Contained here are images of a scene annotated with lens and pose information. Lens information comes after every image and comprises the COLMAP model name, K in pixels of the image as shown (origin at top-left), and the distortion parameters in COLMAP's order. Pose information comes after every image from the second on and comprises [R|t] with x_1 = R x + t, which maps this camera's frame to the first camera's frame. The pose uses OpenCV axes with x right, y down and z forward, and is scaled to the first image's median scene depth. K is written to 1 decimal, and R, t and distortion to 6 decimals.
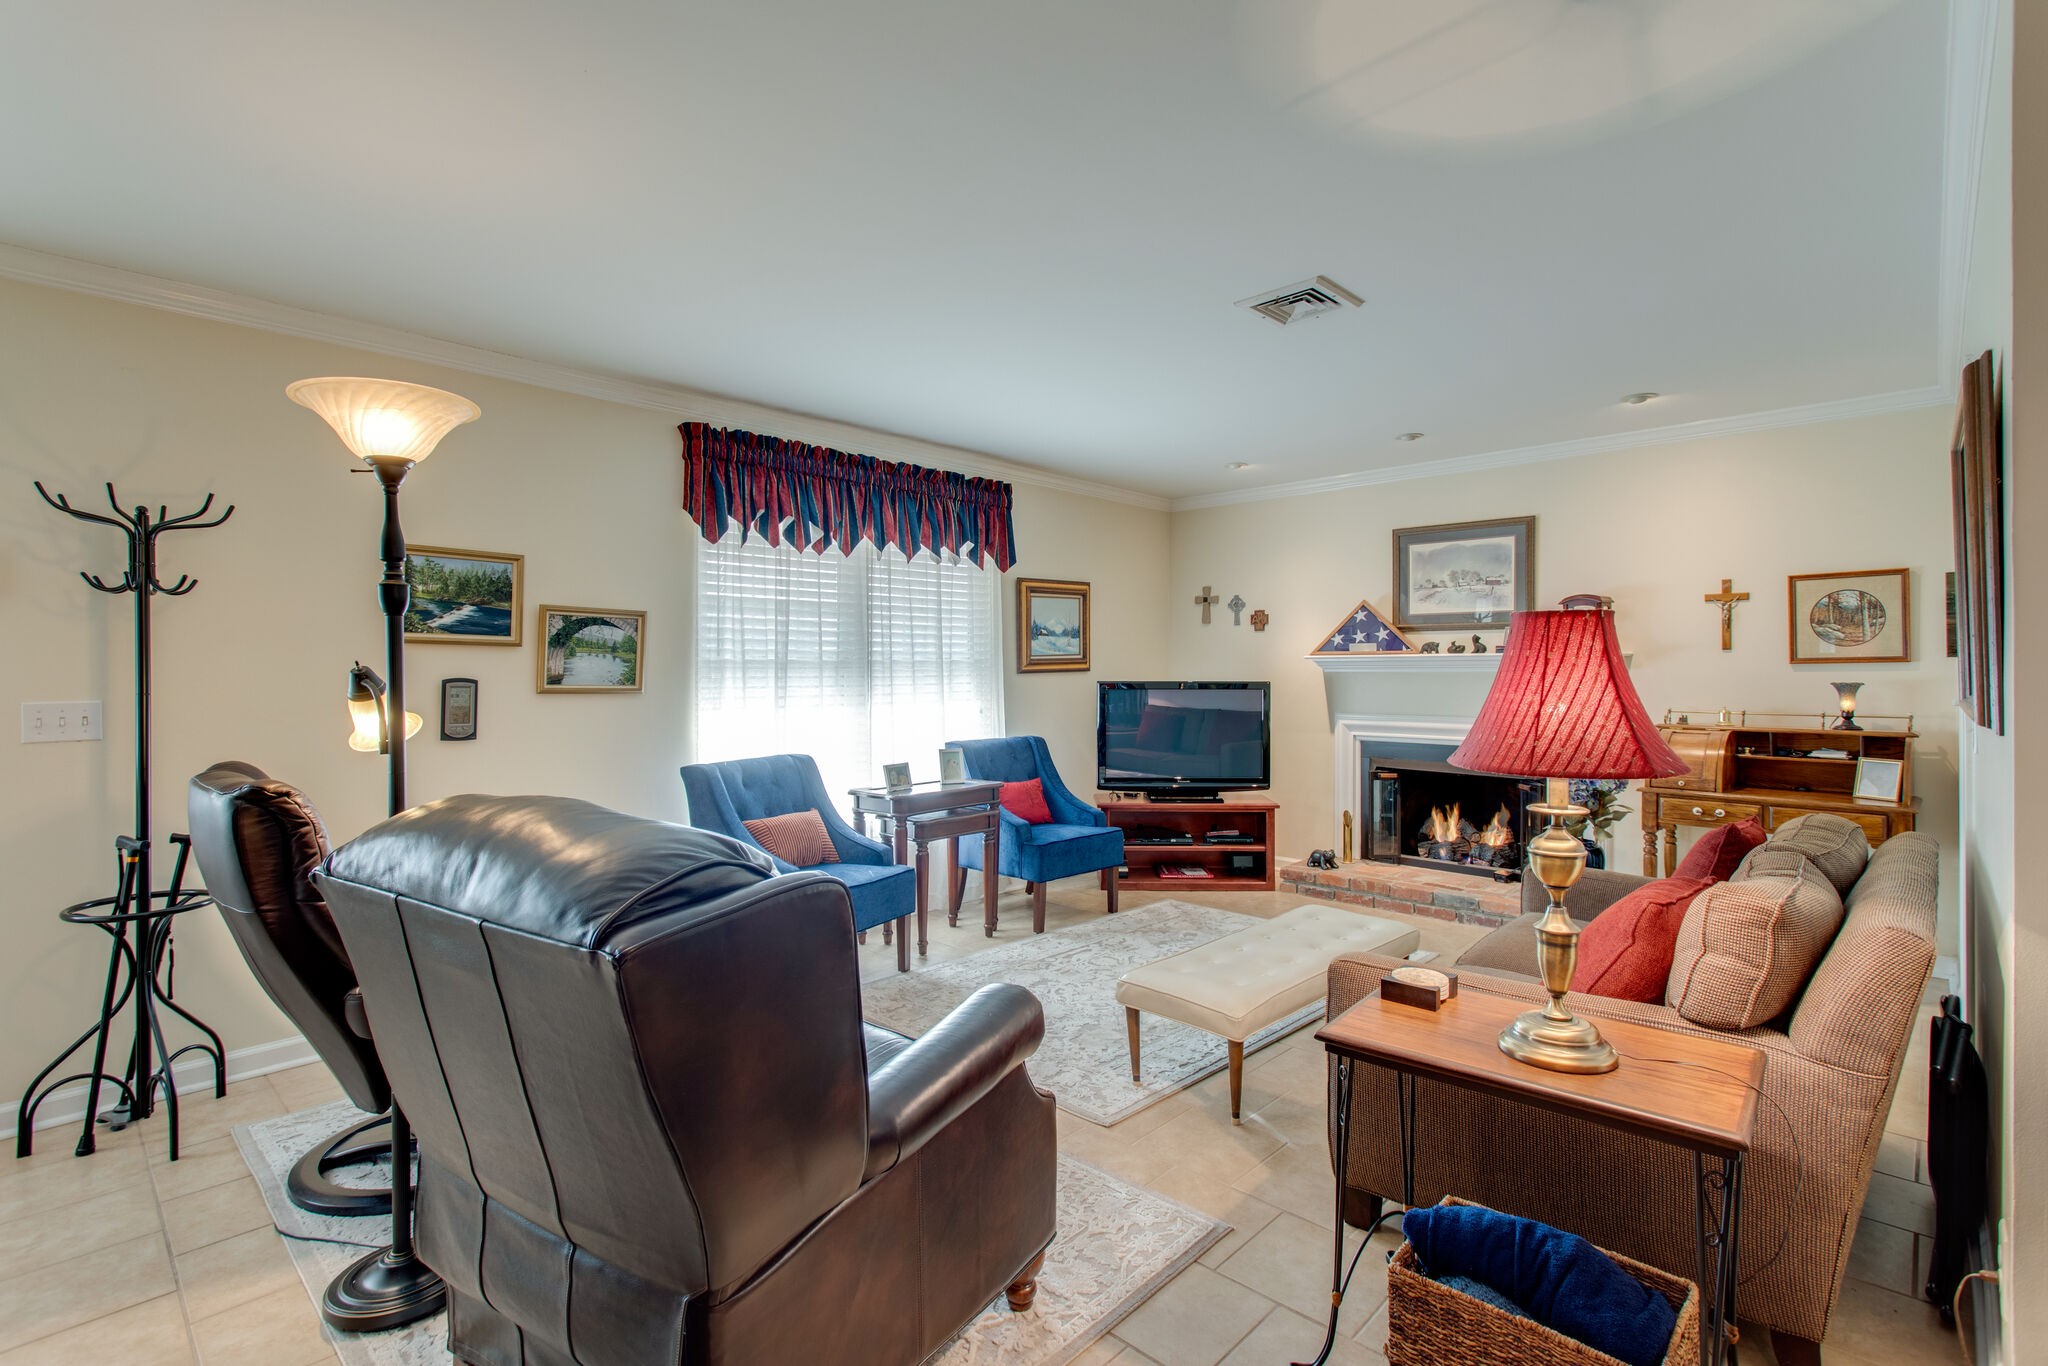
lens RADIAL K [[957.4, 0, 1020.5], [0, 957.4, 673.5], [0, 0, 1]] dist [0.003318, -0.000424]
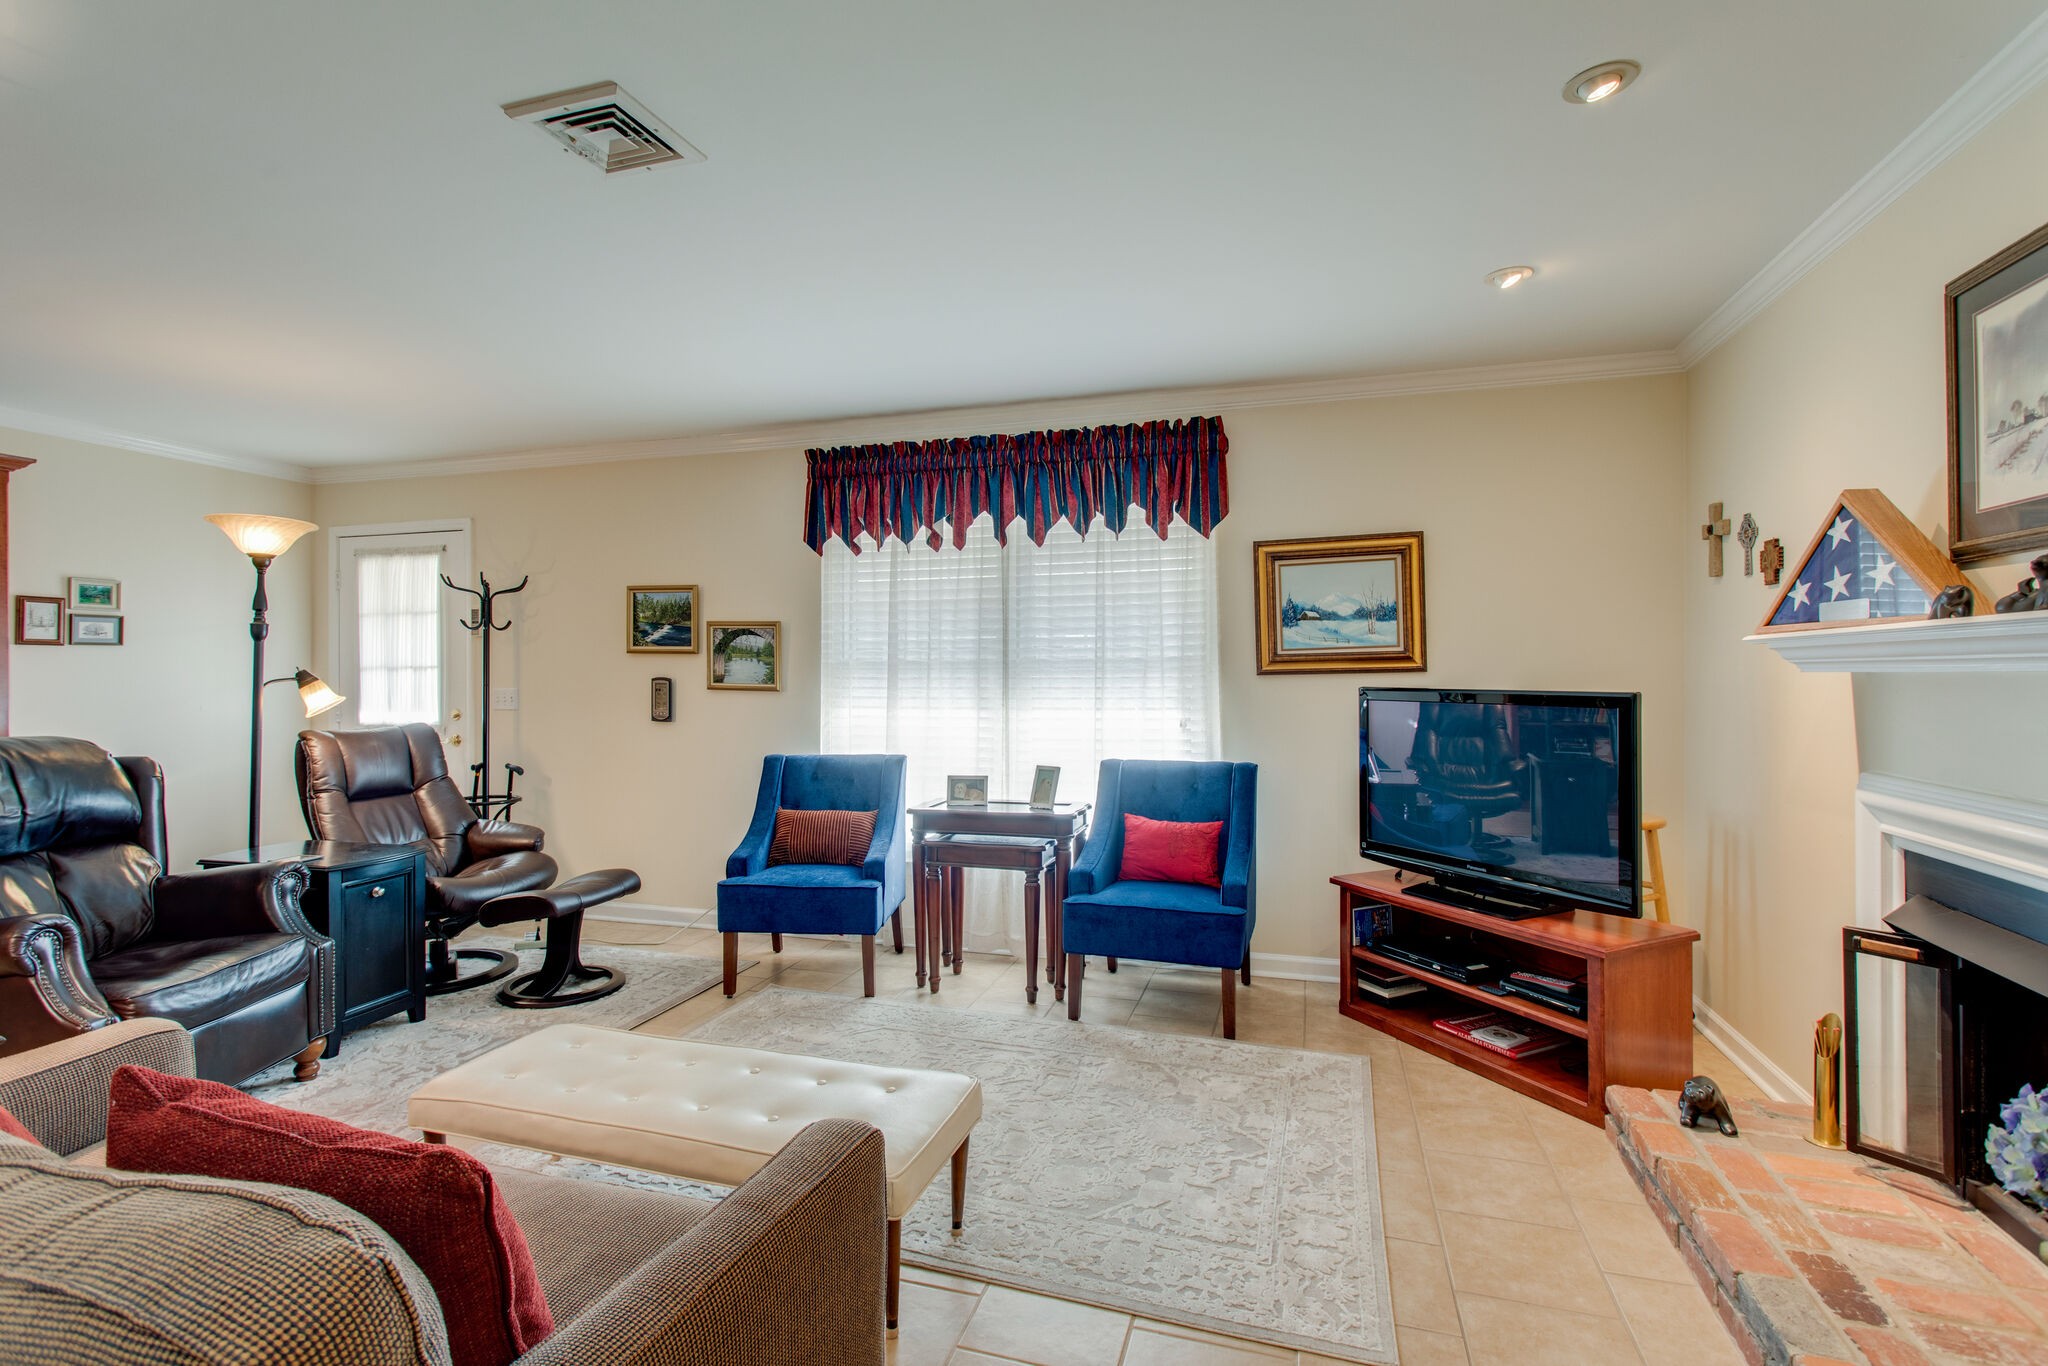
lens RADIAL K [[957.4, 0, 1024.6], [0, 957.4, 674.3], [0, 0, 1]] dist [0.003318, -0.000424]
pose [[0.448103, 0.002120, -0.893980, 0.656351], [-0.000688, 0.999998, 0.002027, -0.002012], [0.893982, -0.000294, 0.448103, 0.608876]]
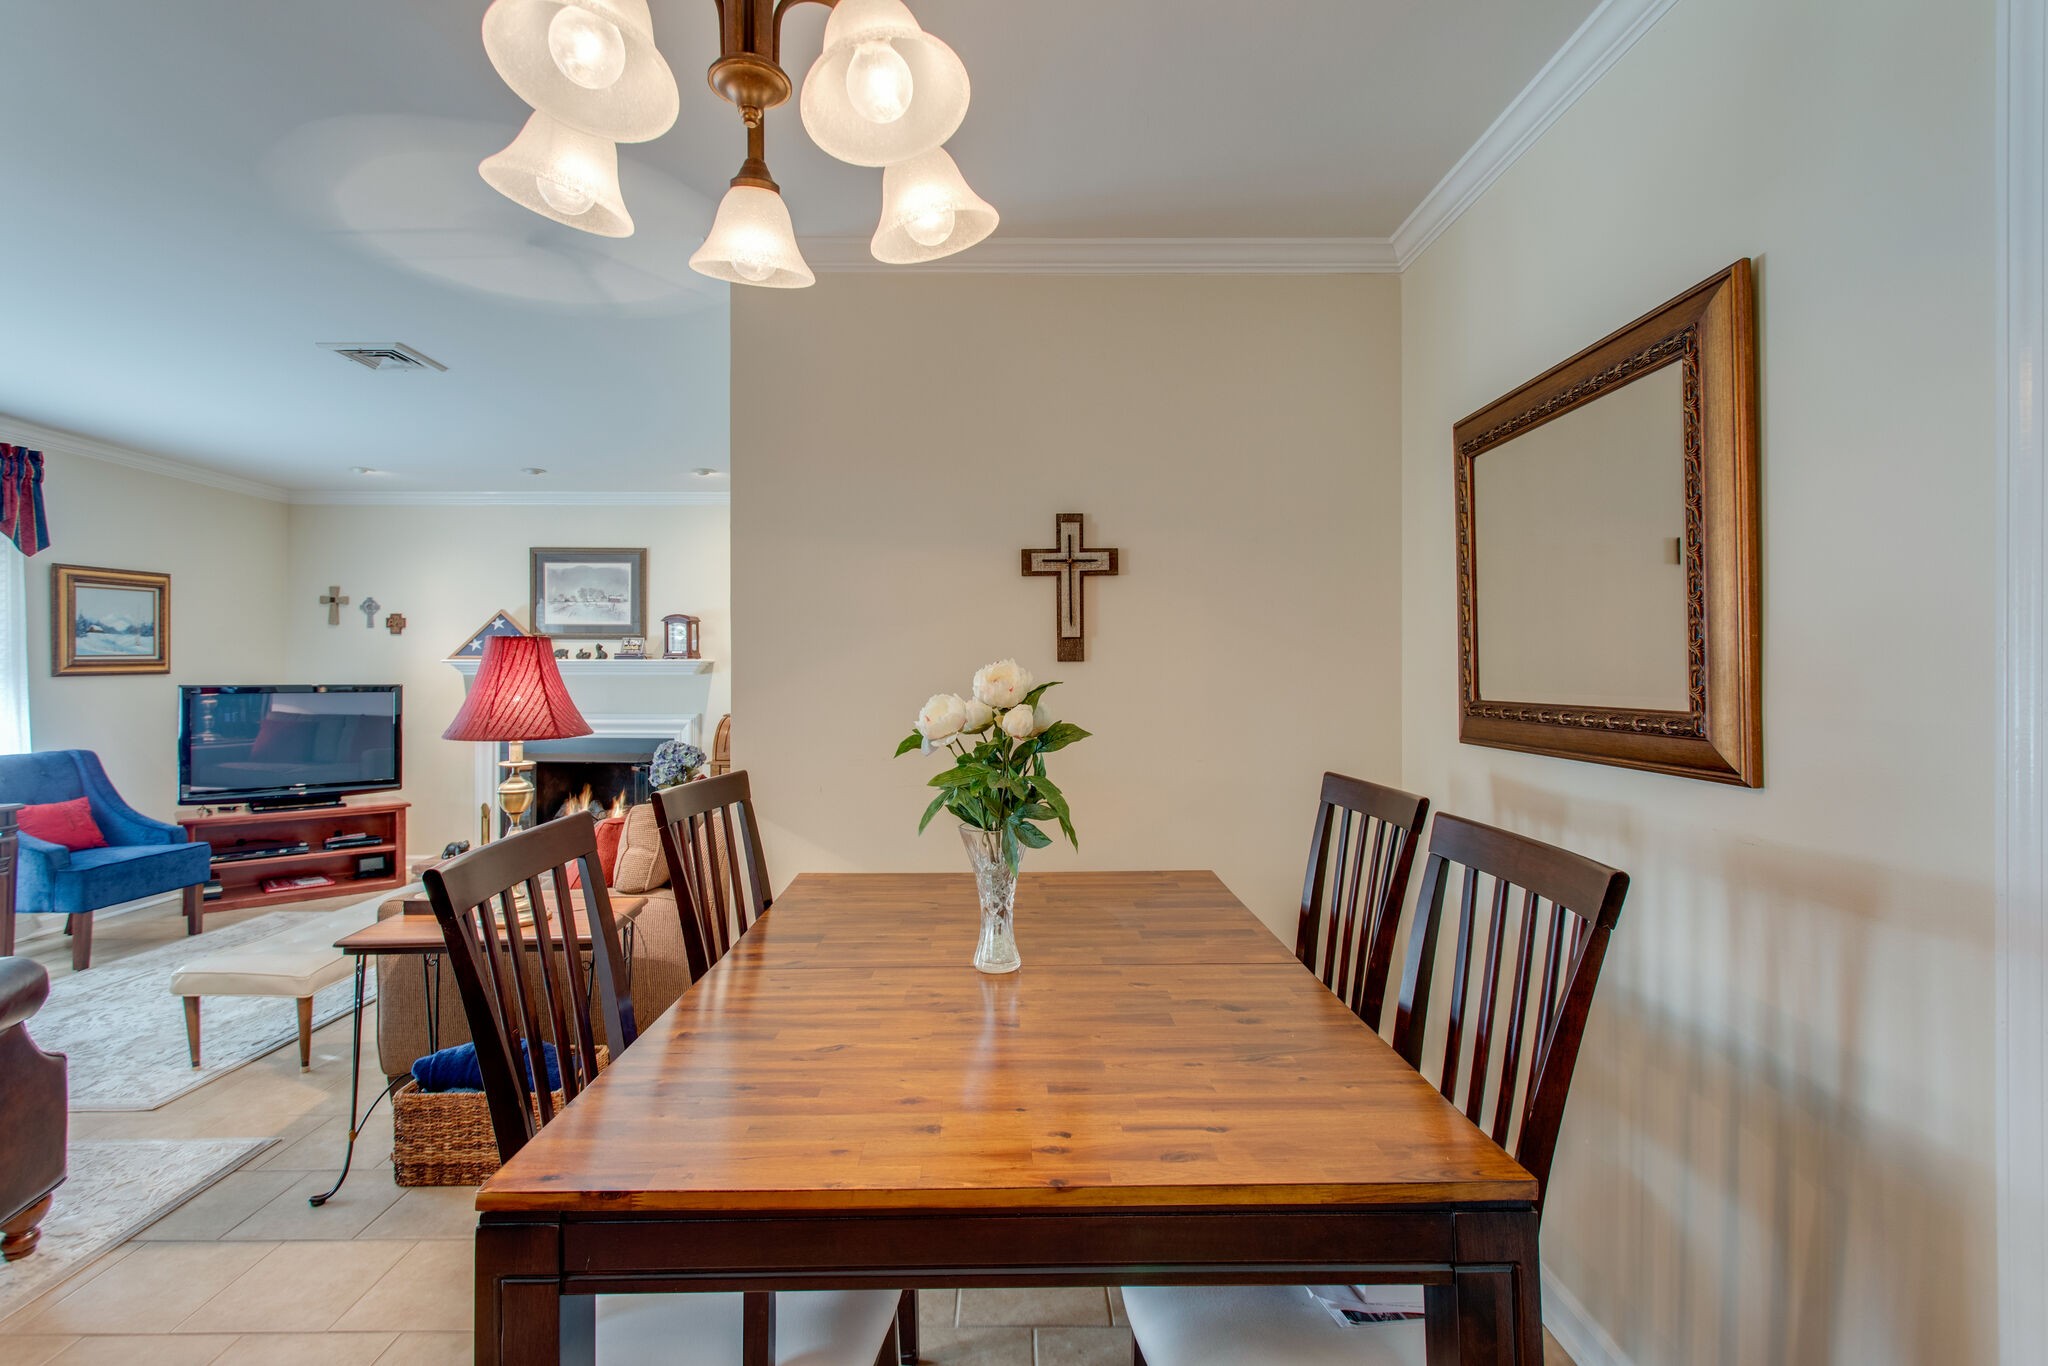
lens RADIAL K [[957.4, 0, 1014.1], [0, 957.4, 672.0], [0, 0, 1]] dist [0.003318, -0.000424]
pose [[0.718410, 0.002488, 0.695615, 0.020119], [0.000731, 0.999990, -0.004332, 0.000199], [-0.695619, 0.003621, 0.718402, -0.229718]]
